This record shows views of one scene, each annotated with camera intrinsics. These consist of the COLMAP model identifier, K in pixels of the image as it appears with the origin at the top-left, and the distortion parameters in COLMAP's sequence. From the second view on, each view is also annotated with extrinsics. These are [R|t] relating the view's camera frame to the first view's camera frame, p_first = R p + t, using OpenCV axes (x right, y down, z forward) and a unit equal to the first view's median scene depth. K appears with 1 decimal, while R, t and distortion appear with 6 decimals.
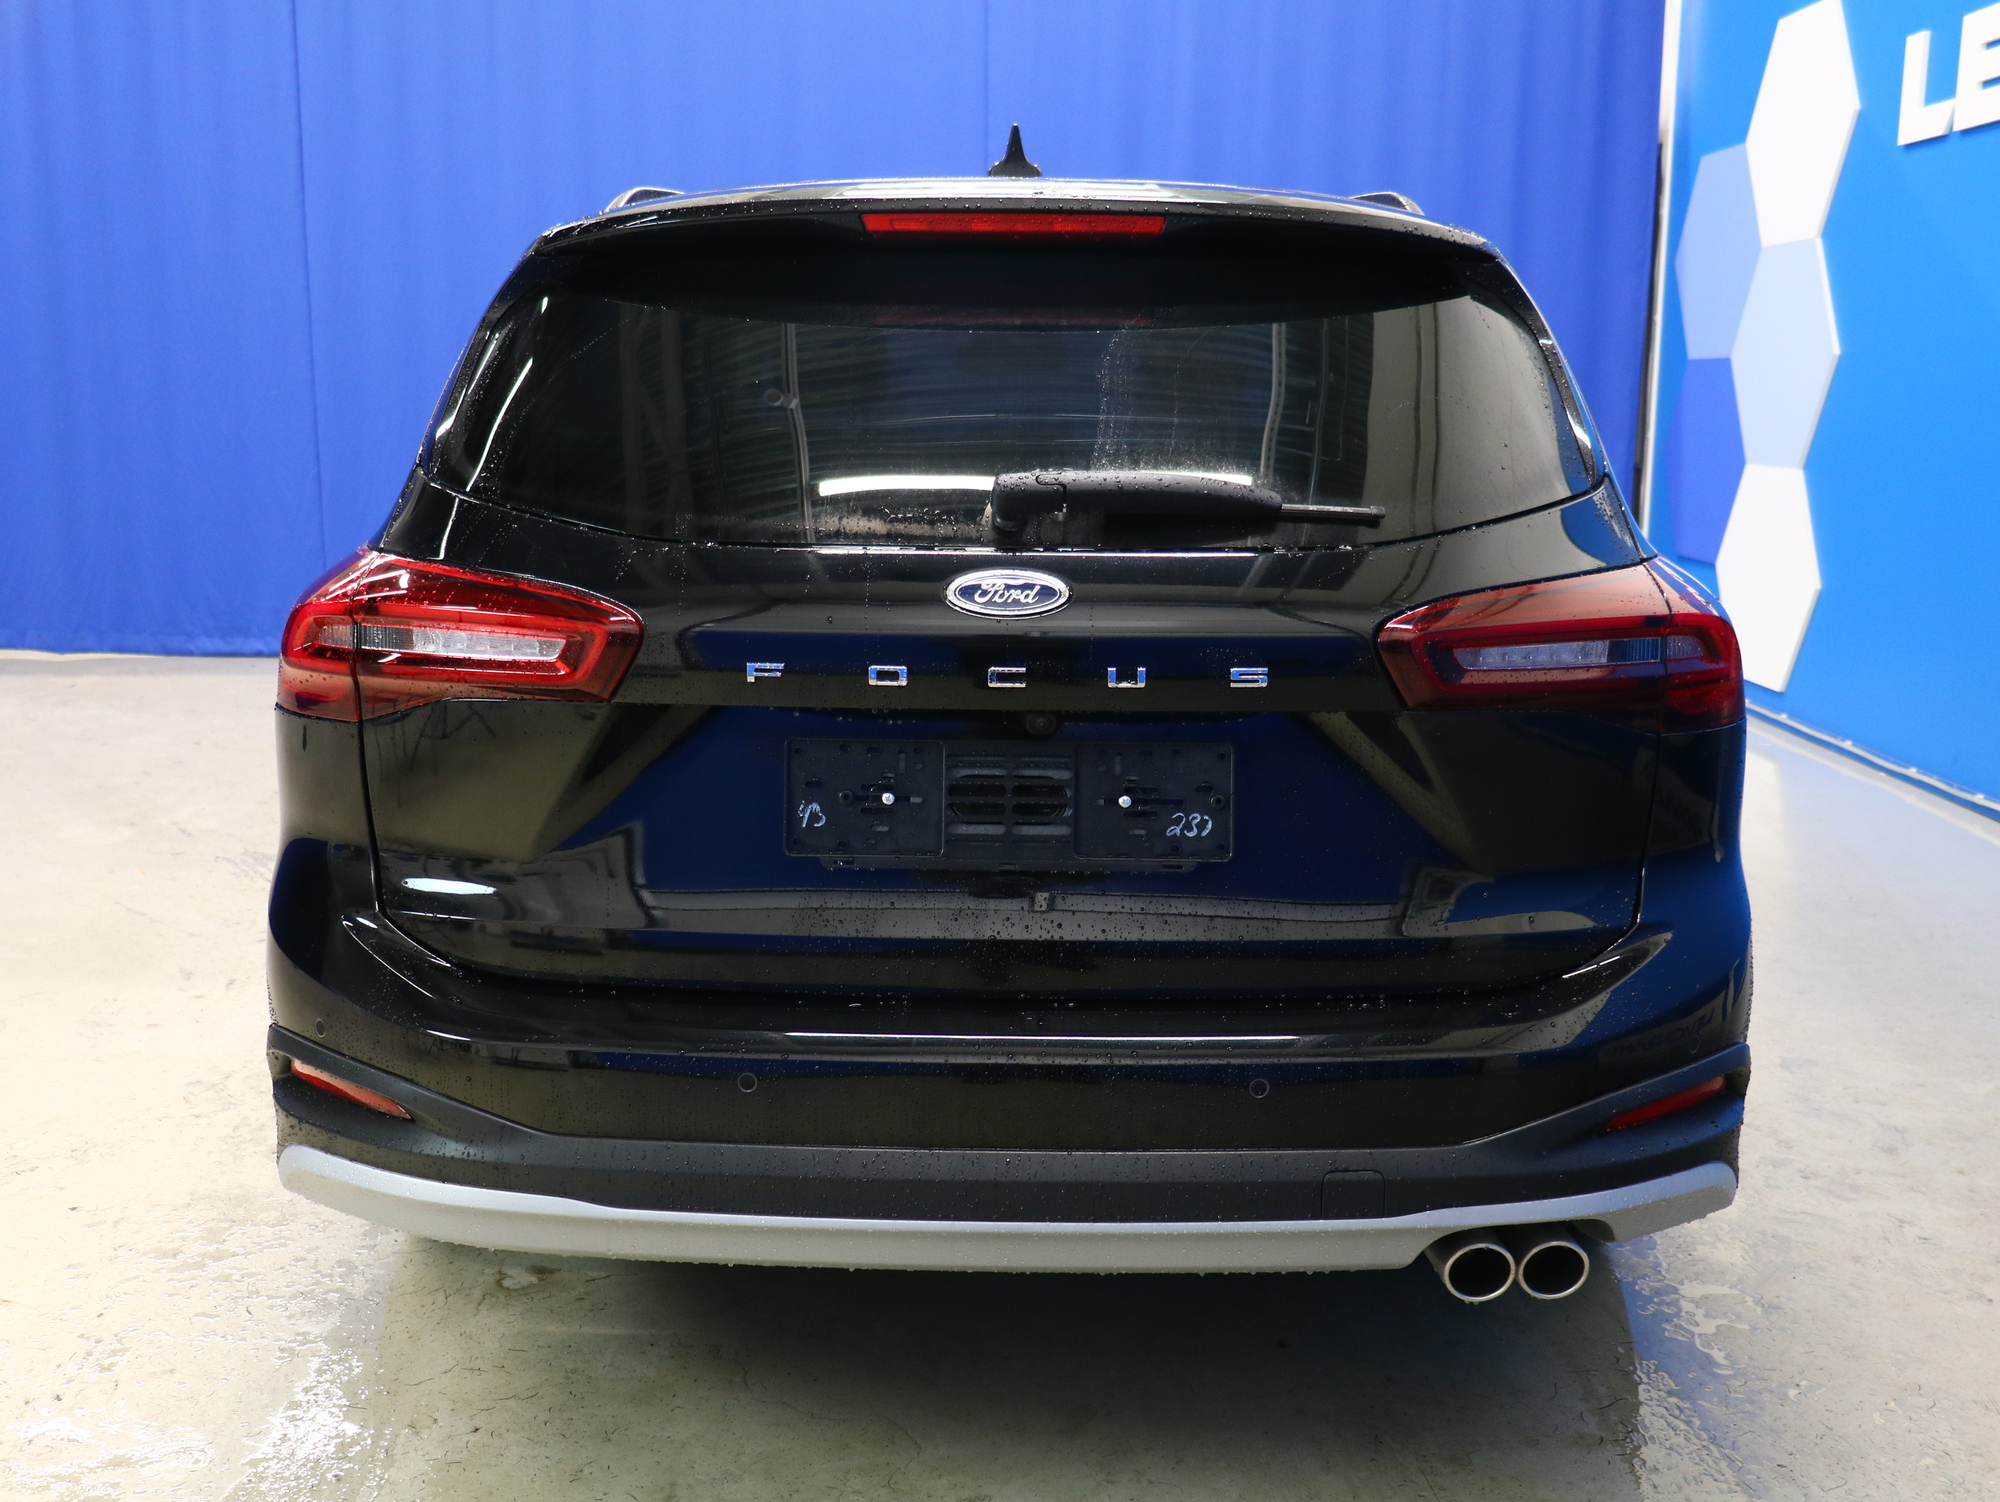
lens RADIAL K [[1951.5, 0, 1000.0], [0, 1951.5, 751.0], [0, 0, 1]] dist [-0.050117, 0.168467]
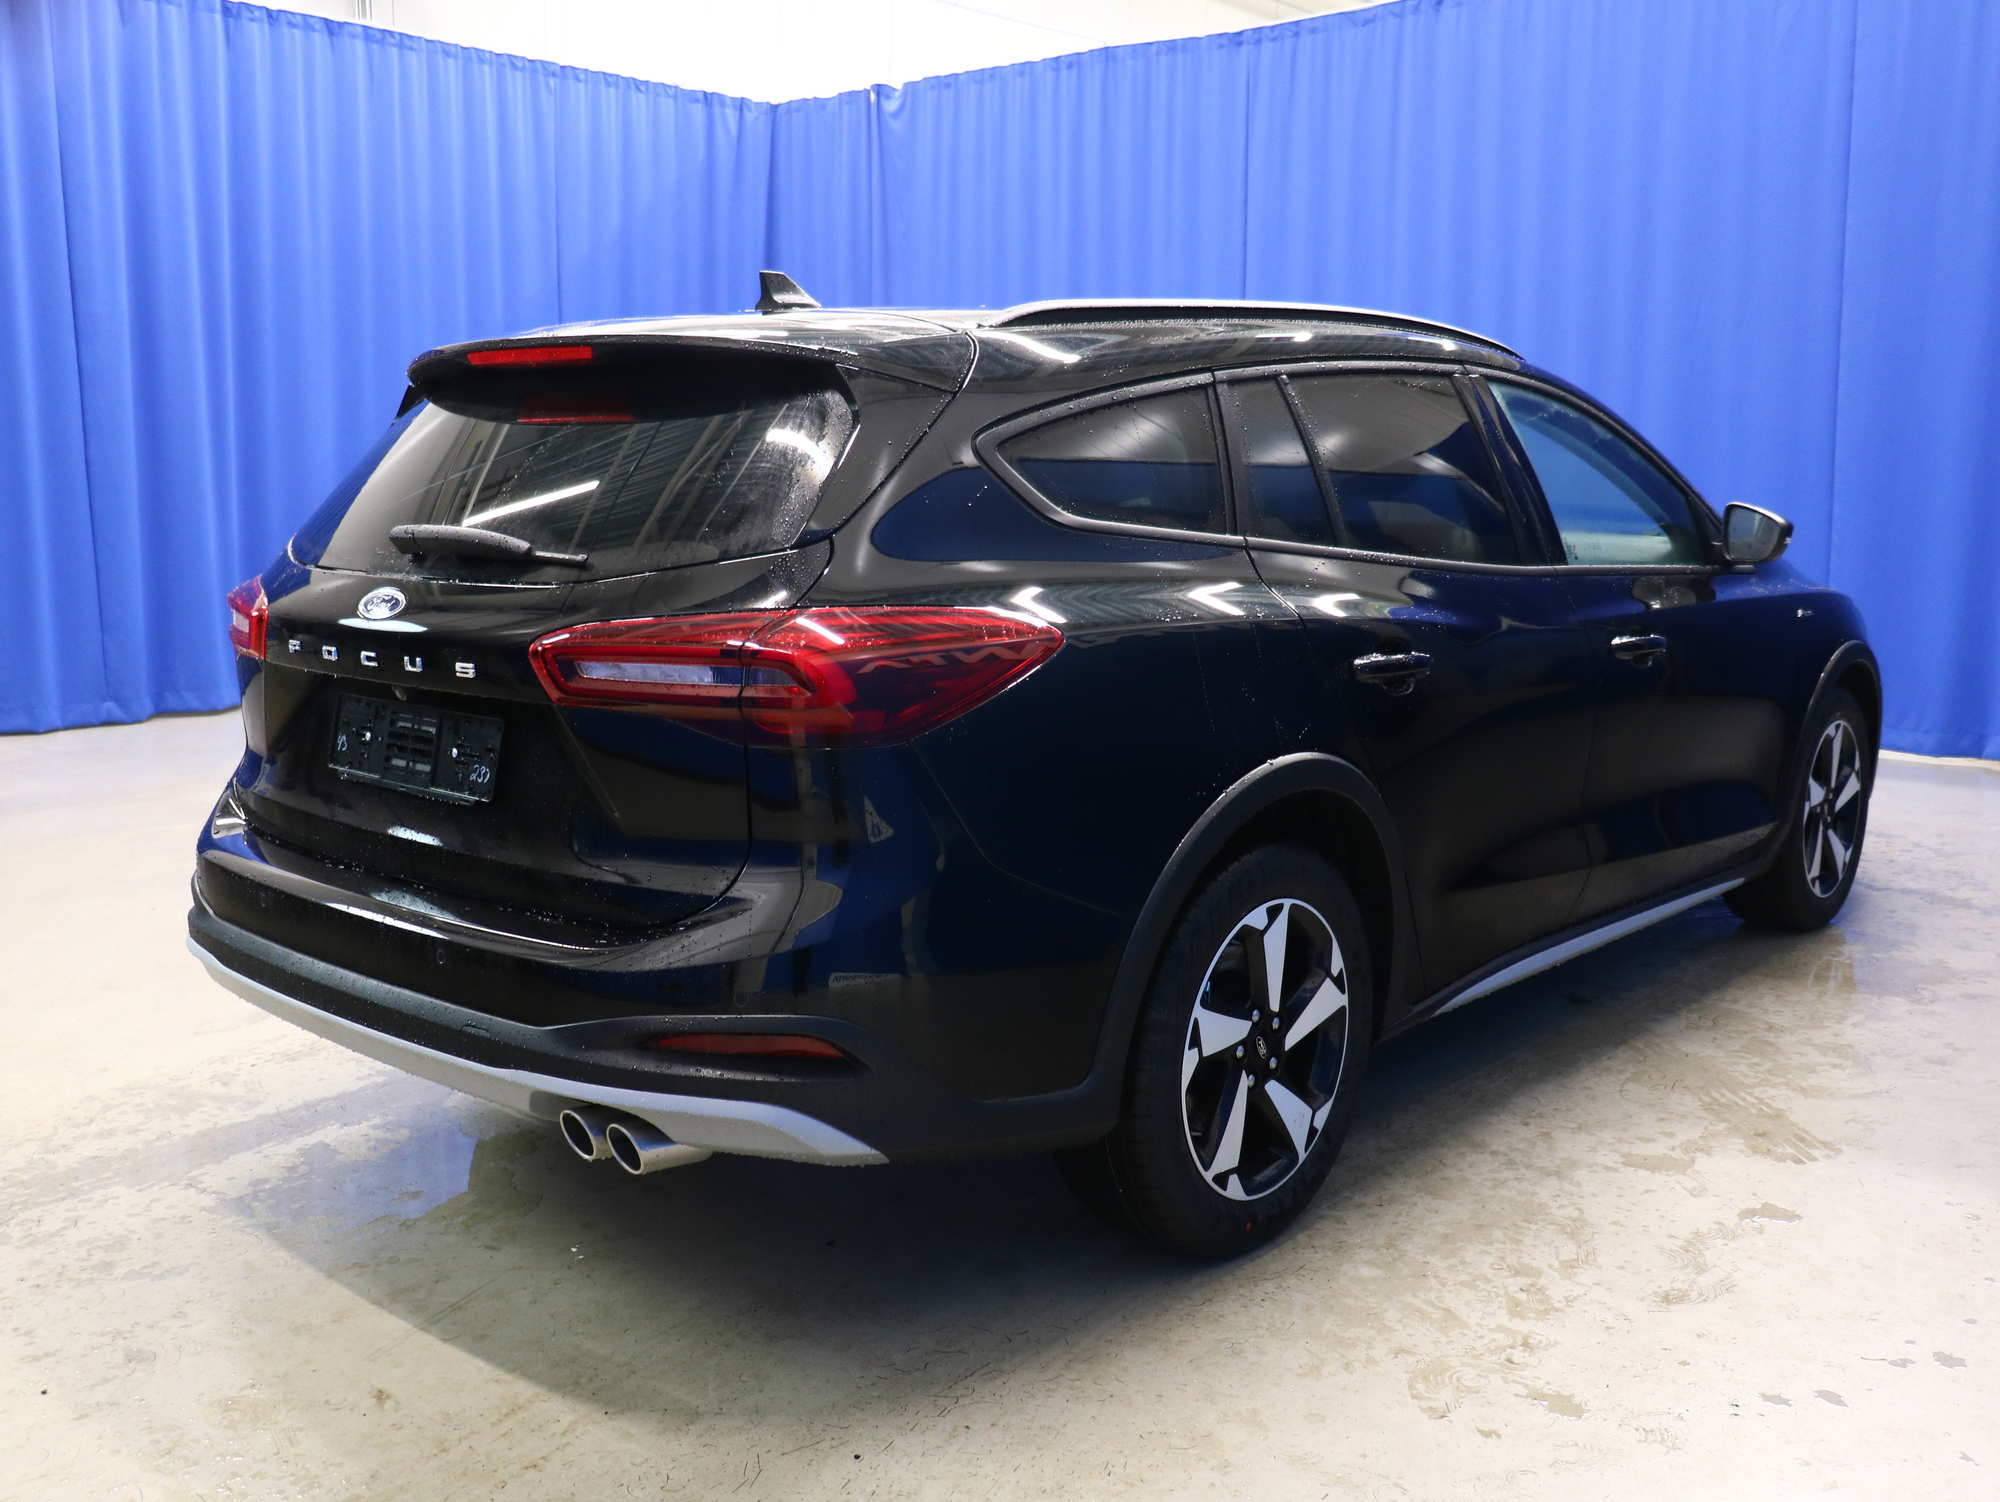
lens RADIAL K [[1881.7, 0, 1084.8], [0, 1881.7, 757.2], [0, 0, 1]] dist [-0.005473, -0.007452]
pose [[0.768700, 0.097053, -0.632203, 1.303831], [-0.117182, 0.993060, 0.009968, -0.039750], [0.628783, 0.066420, 0.774739, 0.210957]]
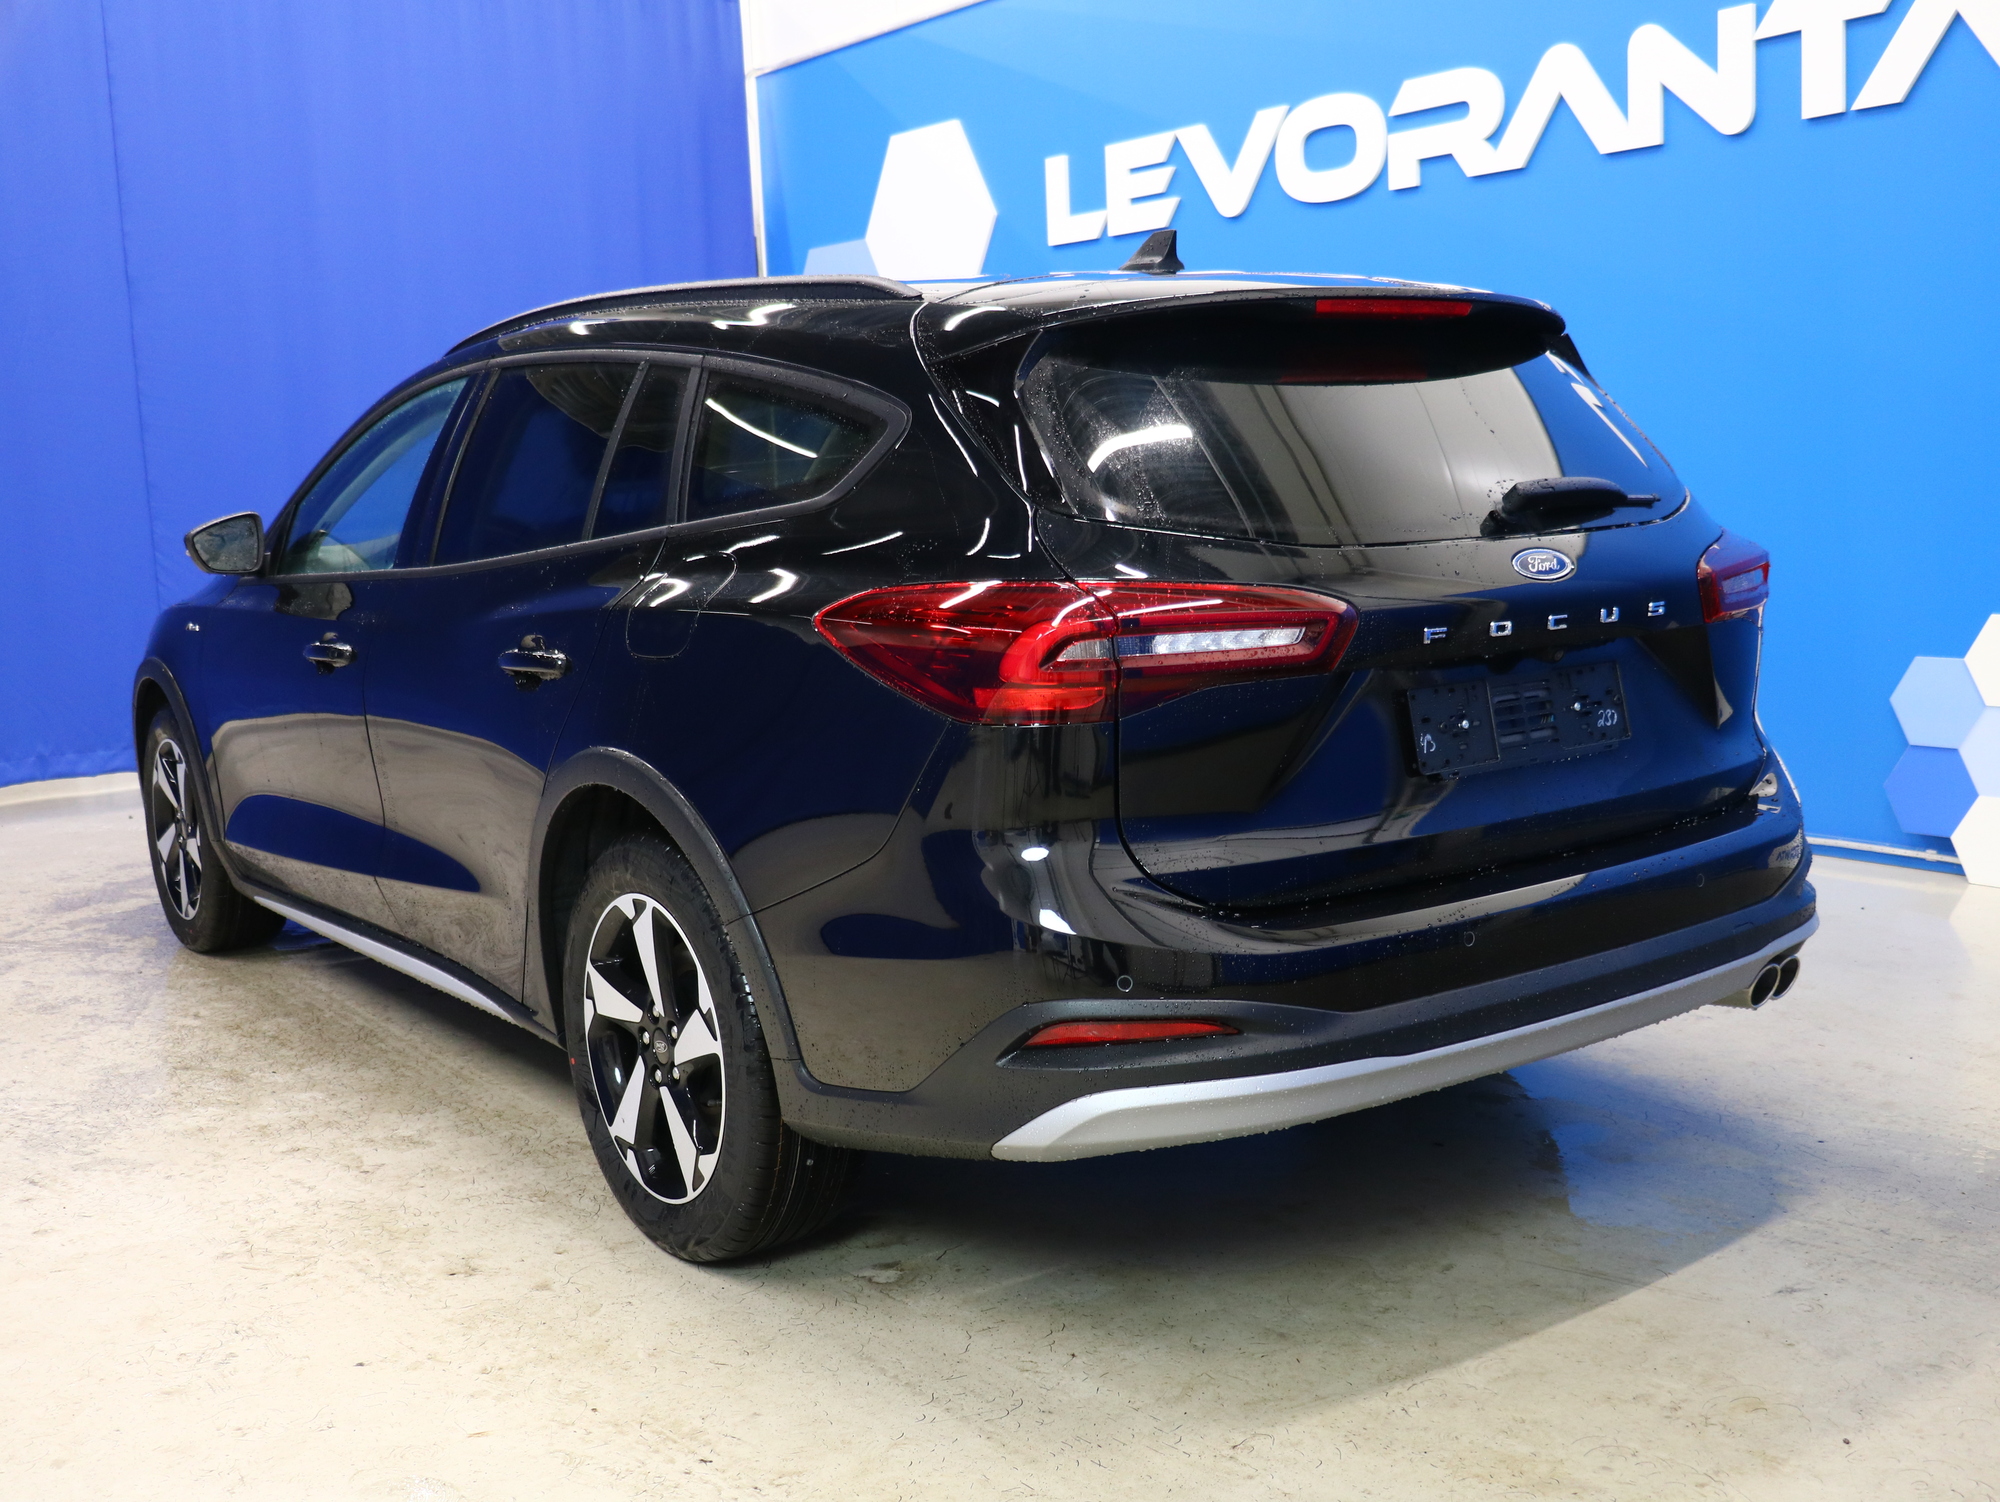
lens RADIAL K [[2031.3, 0, 1000.0], [0, 2031.3, 751.0], [0, 0, 1]] dist [-0.008469, -0.008503]
pose [[0.800376, -0.125653, 0.586183, -1.150290], [0.153483, 0.988149, 0.002252, -0.010182], [-0.579519, 0.088167, 0.810176, 0.040608]]
